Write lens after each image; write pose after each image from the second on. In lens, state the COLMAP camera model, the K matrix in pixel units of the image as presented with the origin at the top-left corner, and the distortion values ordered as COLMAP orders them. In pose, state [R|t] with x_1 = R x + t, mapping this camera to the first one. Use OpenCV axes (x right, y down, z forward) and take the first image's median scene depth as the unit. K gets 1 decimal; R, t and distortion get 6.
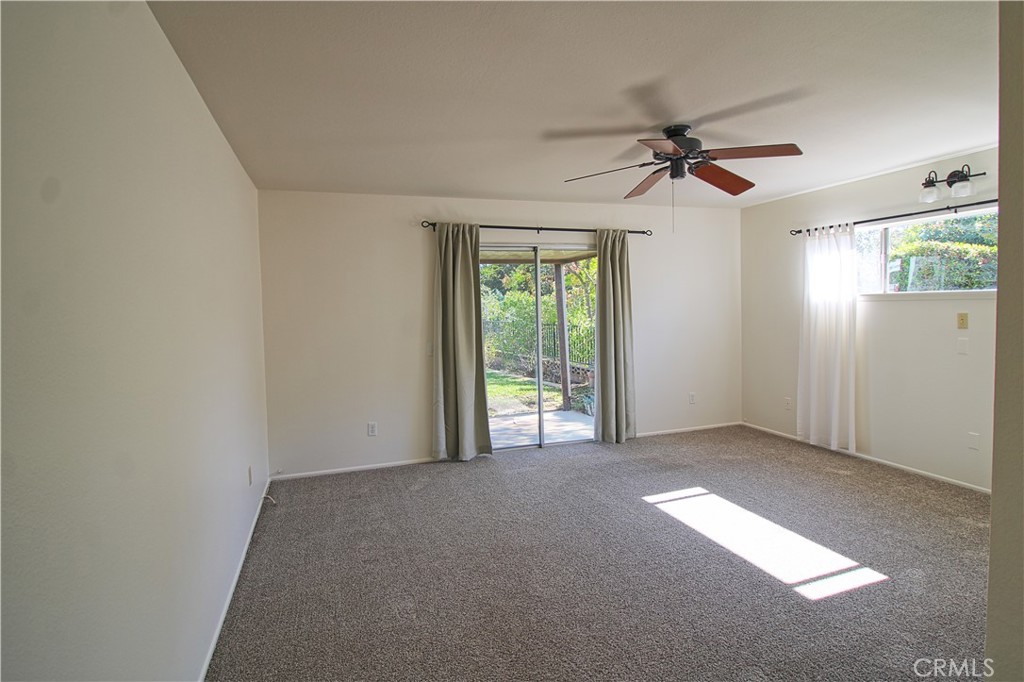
lens RADIAL K [[544.0, 0, 517.2], [0, 544.0, 326.8], [0, 0, 1]] dist [0.003270, -0.011626]
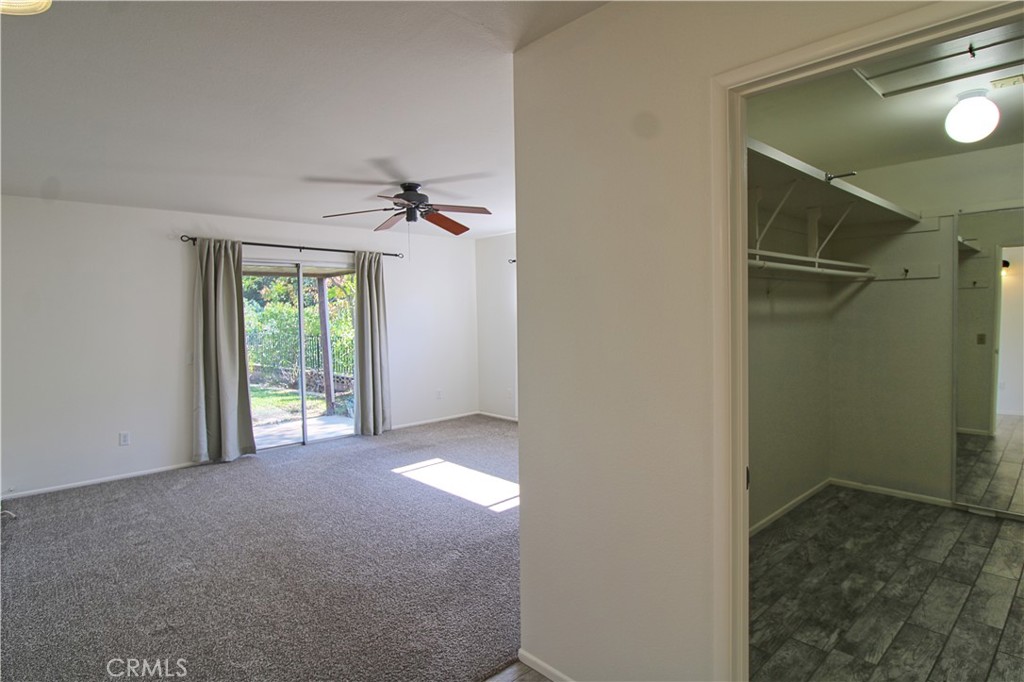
lens RADIAL K [[544.0, 0, 517.2], [0, 544.0, 326.8], [0, 0, 1]] dist [0.003270, -0.011626]
pose [[0.914279, -0.004433, 0.405061, -0.008043], [0.013921, 0.999693, -0.020480, 0.011359], [-0.404846, 0.024363, 0.914060, -0.202669]]
